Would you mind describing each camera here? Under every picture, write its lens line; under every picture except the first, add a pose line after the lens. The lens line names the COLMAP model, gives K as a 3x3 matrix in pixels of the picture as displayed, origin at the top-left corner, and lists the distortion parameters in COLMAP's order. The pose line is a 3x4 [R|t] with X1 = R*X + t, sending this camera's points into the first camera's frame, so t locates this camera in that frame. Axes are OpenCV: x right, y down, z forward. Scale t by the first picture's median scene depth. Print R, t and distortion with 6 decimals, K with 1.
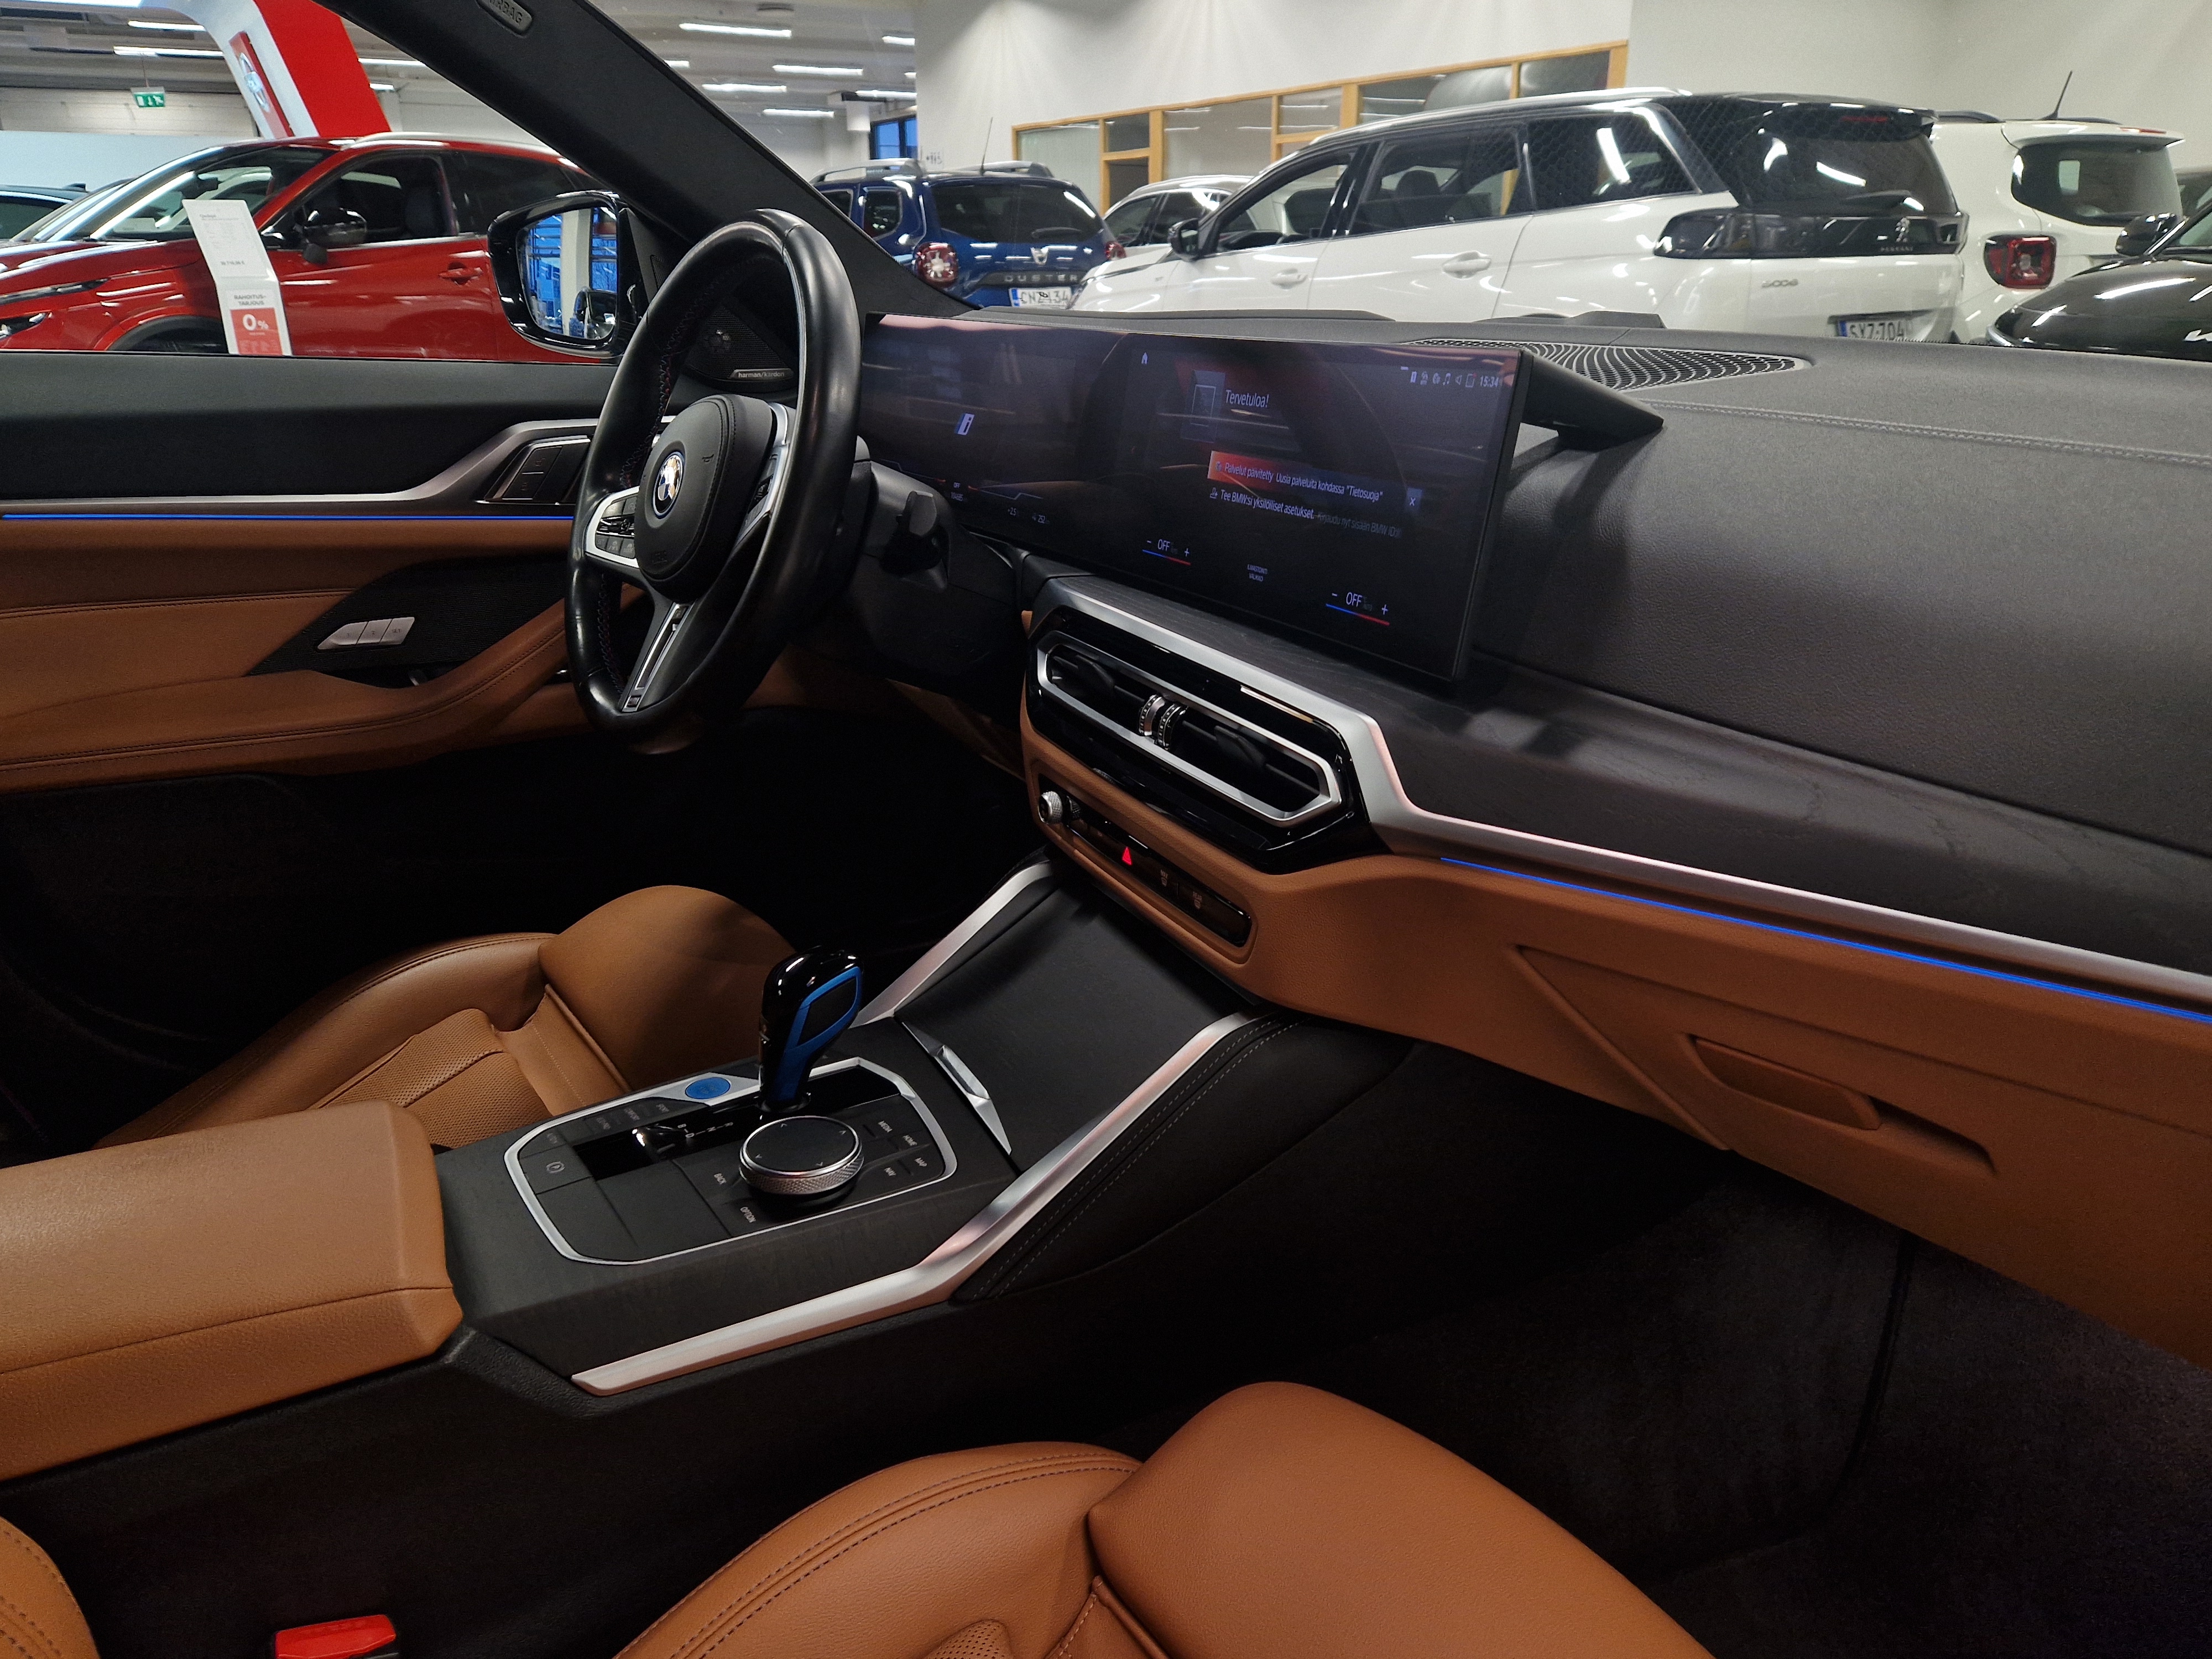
lens RADIAL K [[1615.2, 0, 1099.4], [0, 1615.2, 843.0], [0, 0, 1]] dist [0.016342, 0.005177]
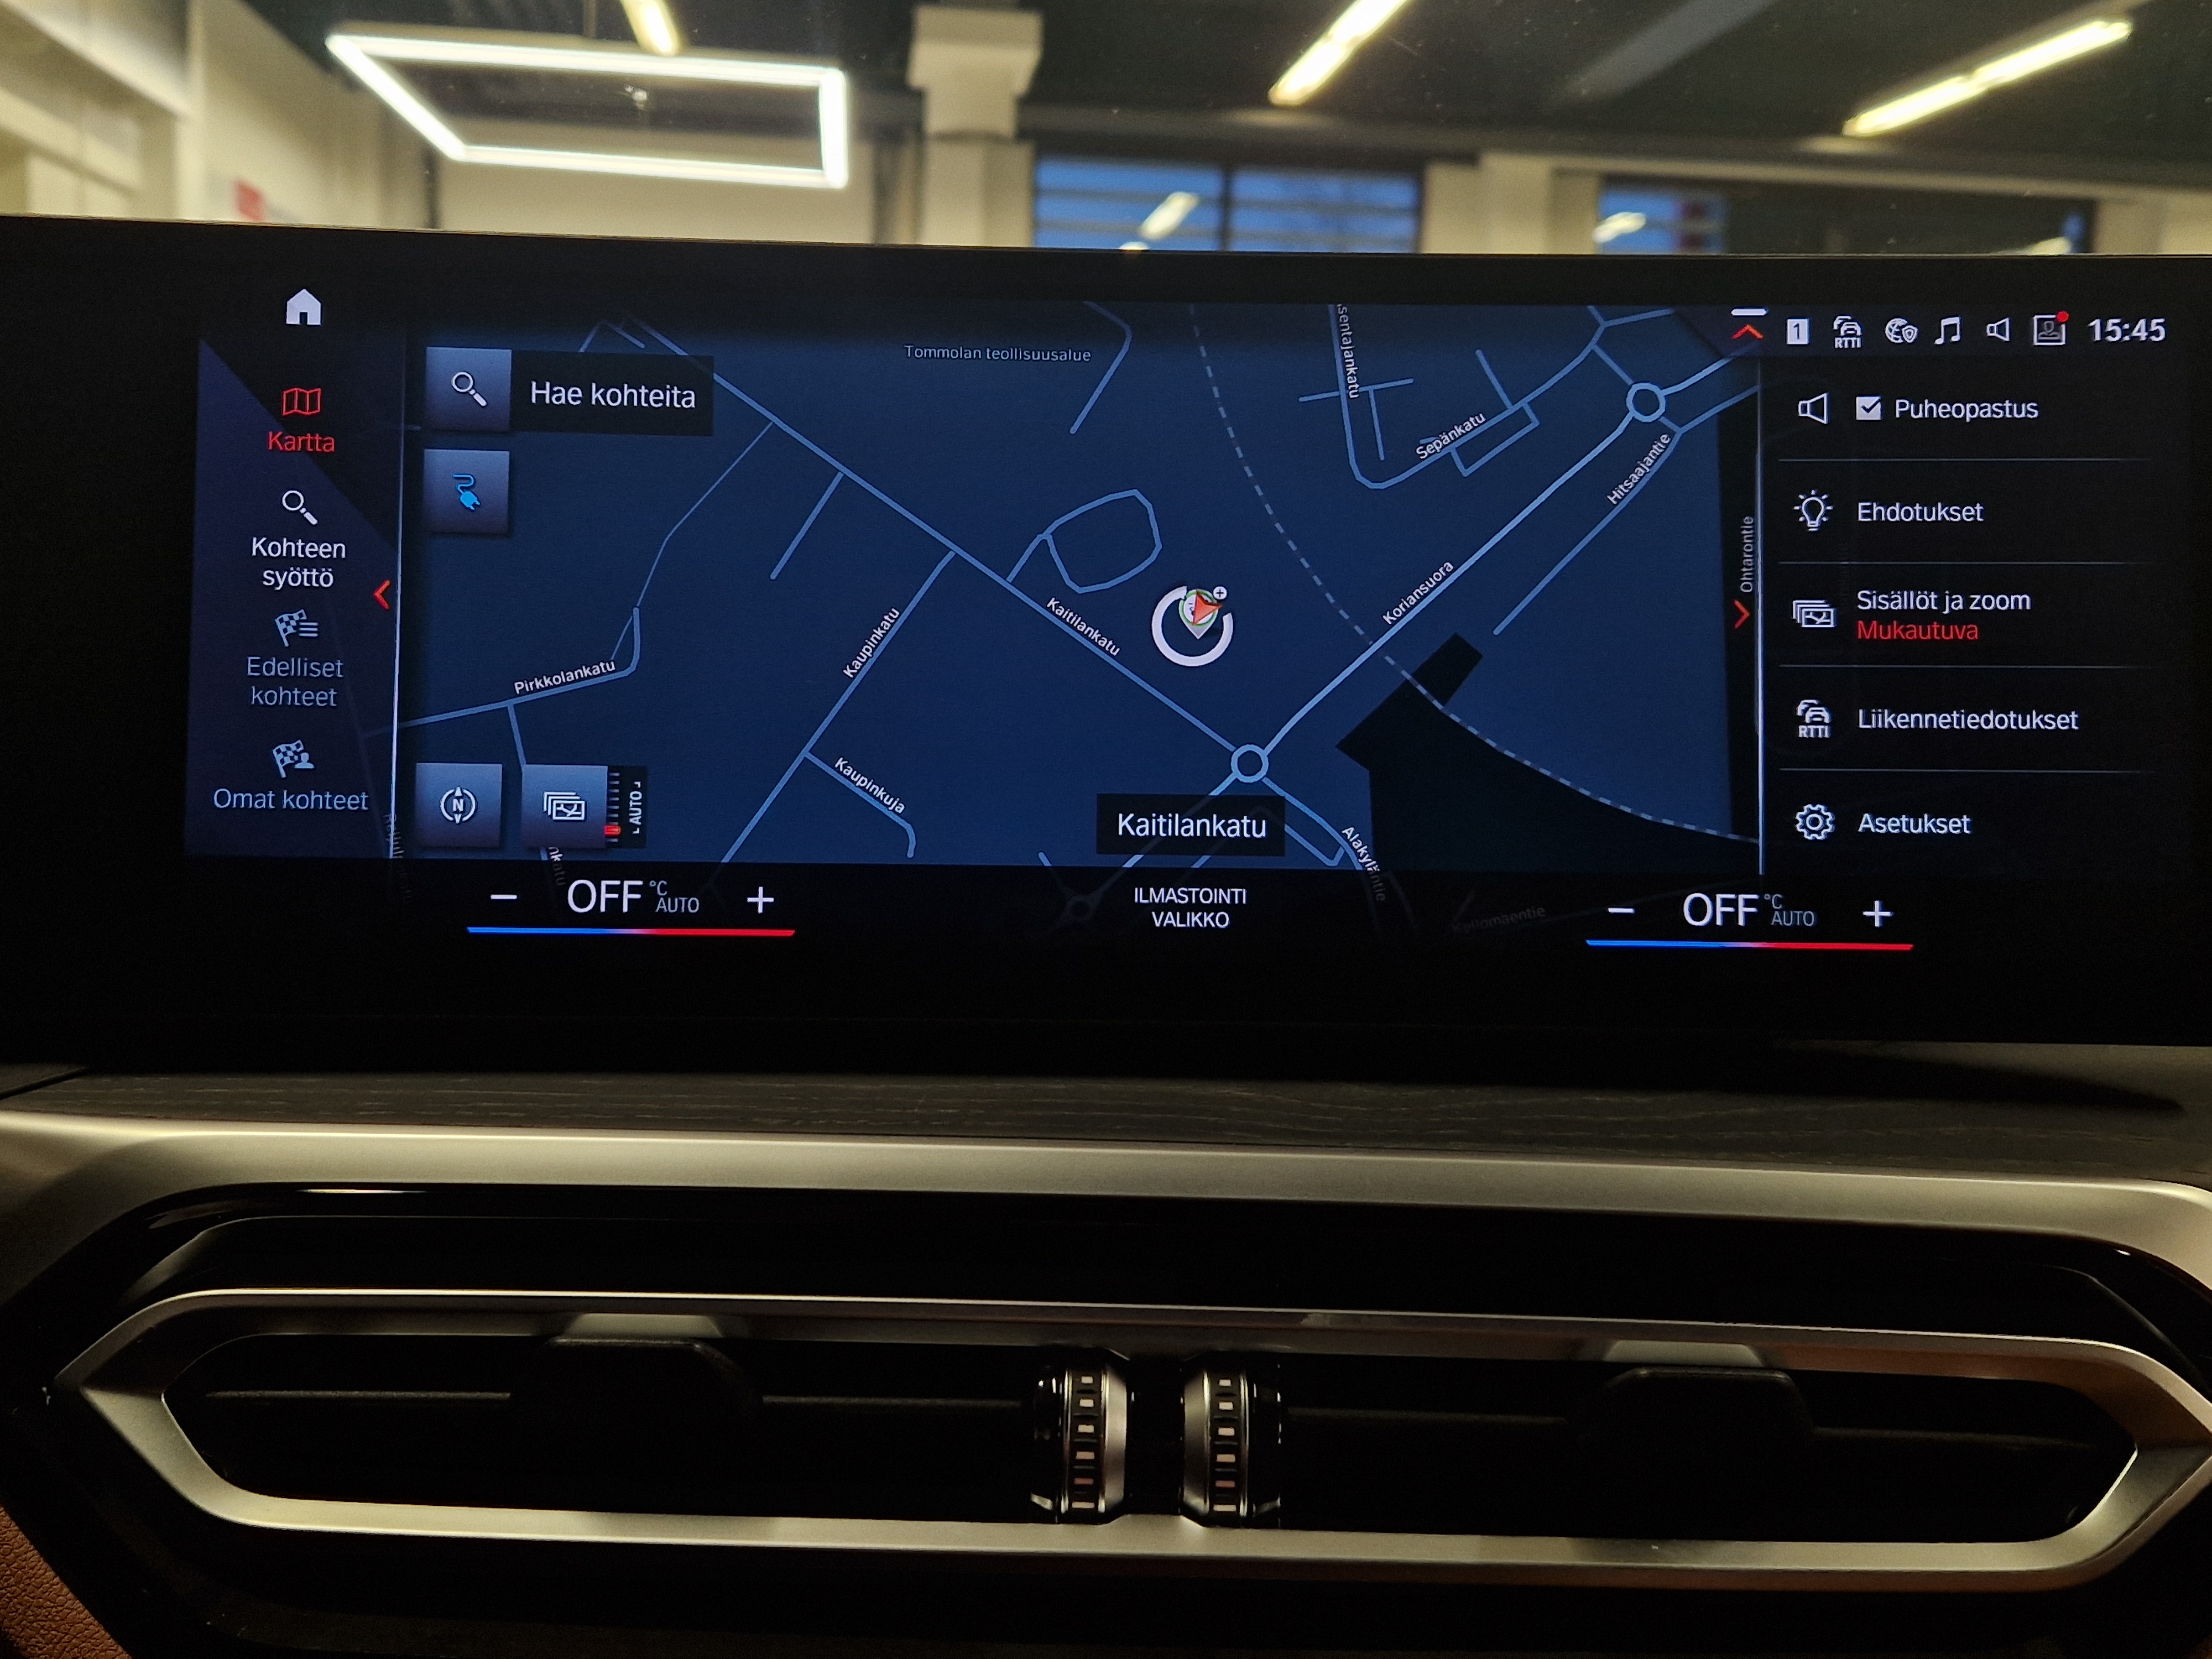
lens RADIAL K [[2128.7, 0, 1106.0], [0, 2128.7, 829.5], [0, 0, 1]] dist [0.076355, -0.005902]
pose [[0.389813, -0.058020, 0.919064, -0.308818], [0.279234, 0.958474, -0.057927, -0.160989], [-0.877538, 0.279215, 0.389827, 0.835627]]
